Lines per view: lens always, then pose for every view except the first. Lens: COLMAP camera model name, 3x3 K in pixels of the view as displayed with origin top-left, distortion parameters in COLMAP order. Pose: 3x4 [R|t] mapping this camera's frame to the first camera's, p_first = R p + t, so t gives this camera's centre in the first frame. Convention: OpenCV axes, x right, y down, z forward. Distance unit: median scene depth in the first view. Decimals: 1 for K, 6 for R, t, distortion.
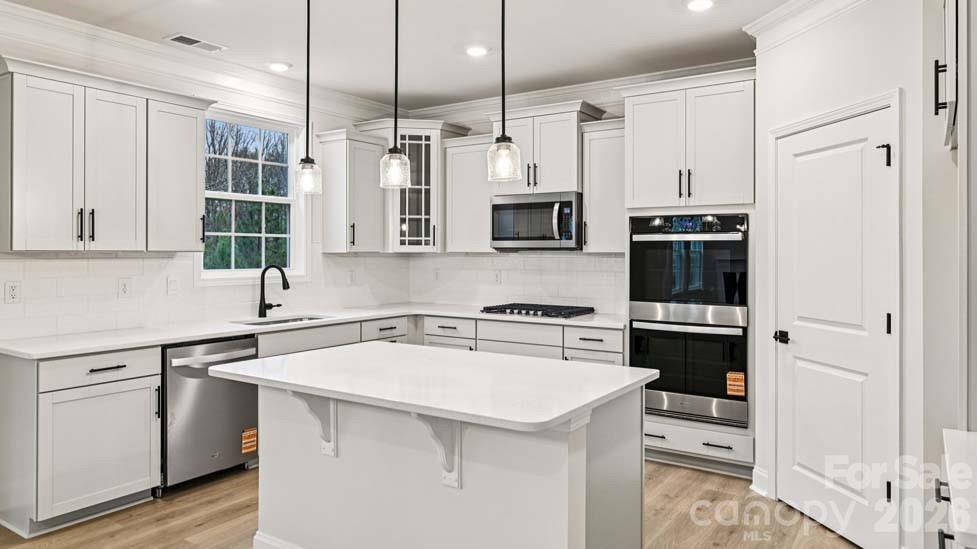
lens RADIAL K [[652.7, 0, 491.7], [0, 652.7, 249.6], [0, 0, 1]] dist [0.001404, 0.002819]
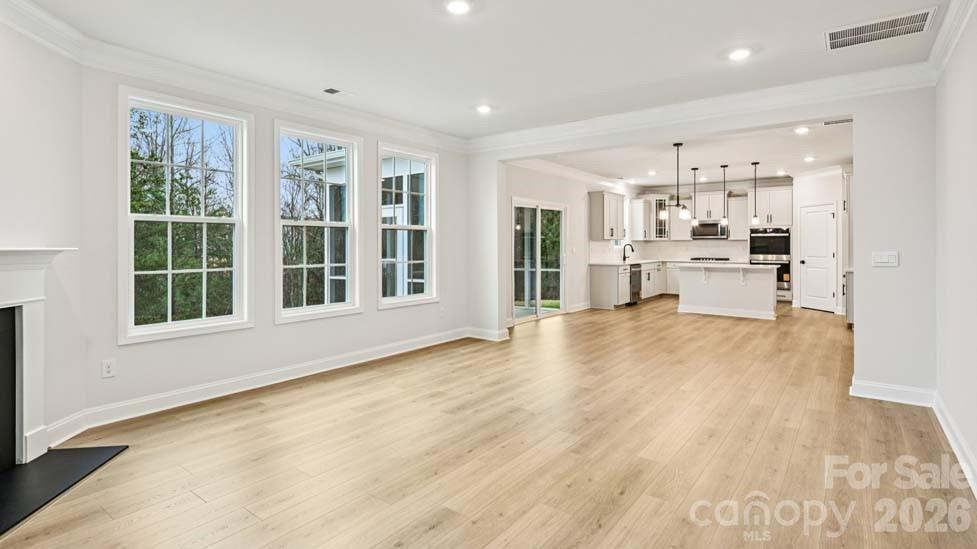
lens RADIAL K [[487.7, 0, 482.1], [0, 487.7, 243.6], [0, 0, 1]] dist [-0.001479, -0.001083]
pose [[0.997868, -0.003423, -0.065171, -0.971766], [0.003639, 0.999988, 0.003196, 0.011833], [0.065160, -0.003426, 0.997869, -1.530911]]
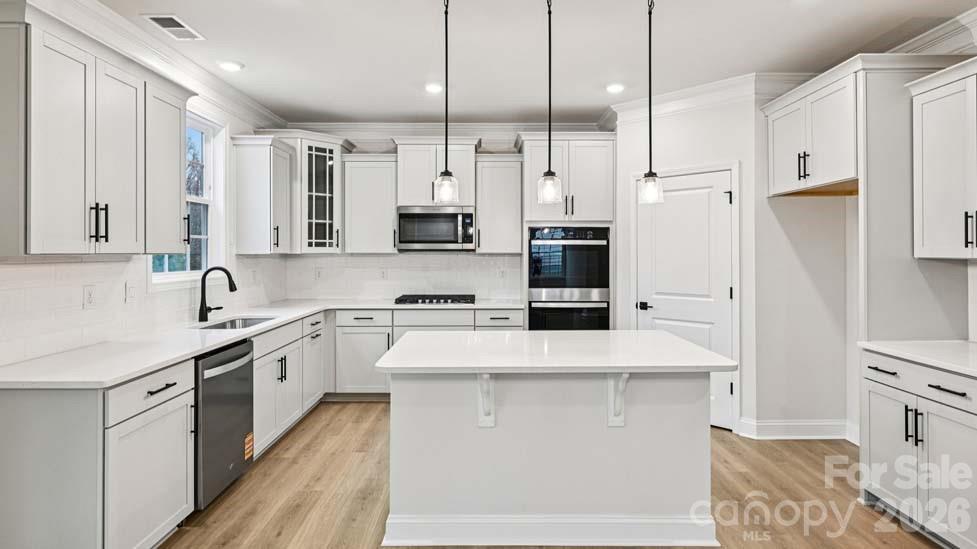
lens RADIAL K [[518.1, 0, 491.5], [0, 518.1, 249.9], [0, 0, 1]] dist [0.004628, -0.002858]
pose [[0.824966, -0.000736, 0.565181, -0.476509], [0.000184, 0.999999, 0.001035, -0.003122], [-0.565182, -0.000750, 0.824966, 0.139341]]
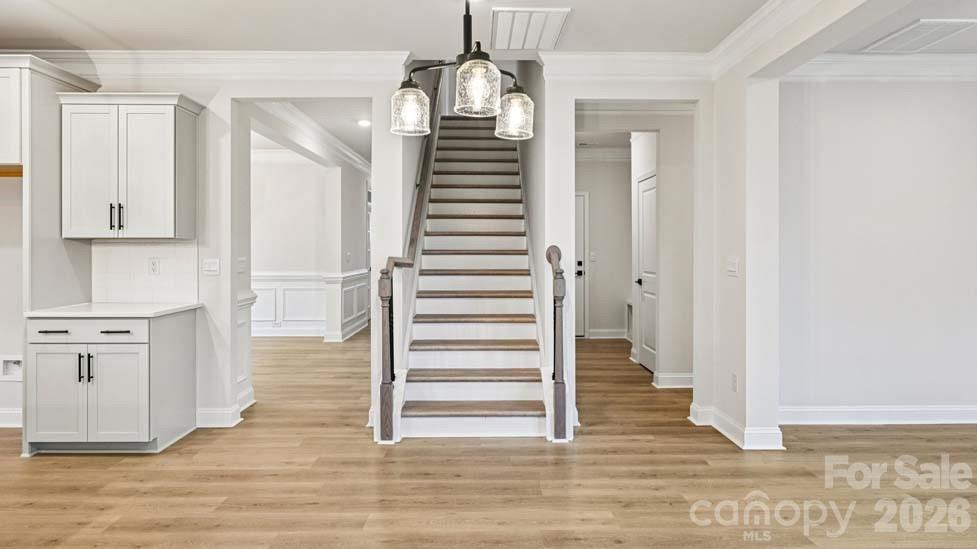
lens RADIAL K [[577.2, 0, 492.6], [0, 577.2, 248.6], [0, 0, 1]] dist [-0.006544, 0.000507]
pose [[-0.570535, -0.001432, 0.821272, -0.765455], [-0.005228, 0.999985, -0.001889, 0.022641], [-0.821257, -0.005371, -0.570533, 0.343522]]
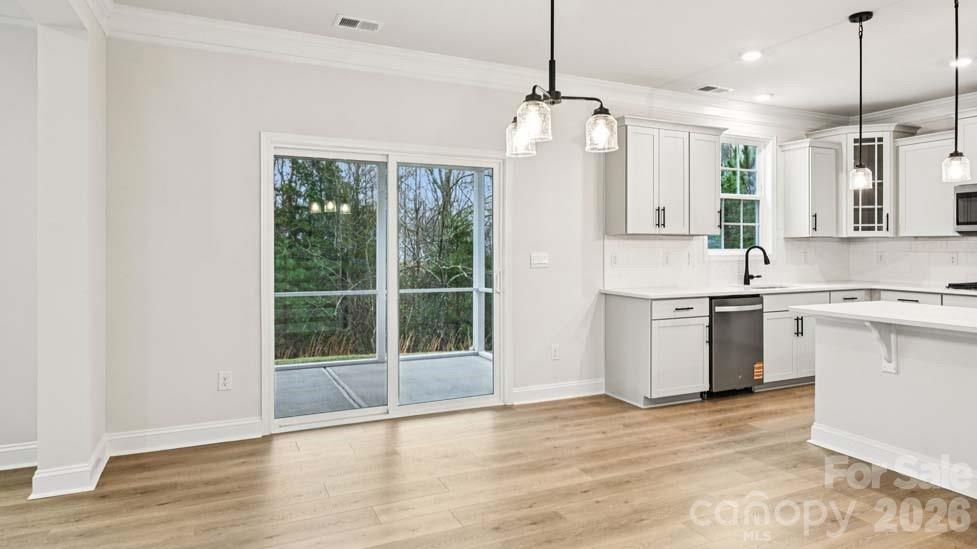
lens RADIAL K [[577.2, 0, 482.5], [0, 577.2, 245.5], [0, 0, 1]] dist [-0.006544, 0.000507]
pose [[0.854850, -0.001807, -0.518872, -0.220683], [0.002008, 0.999998, -0.000174, 0.023735], [0.518871, -0.000893, 0.854852, -0.325770]]
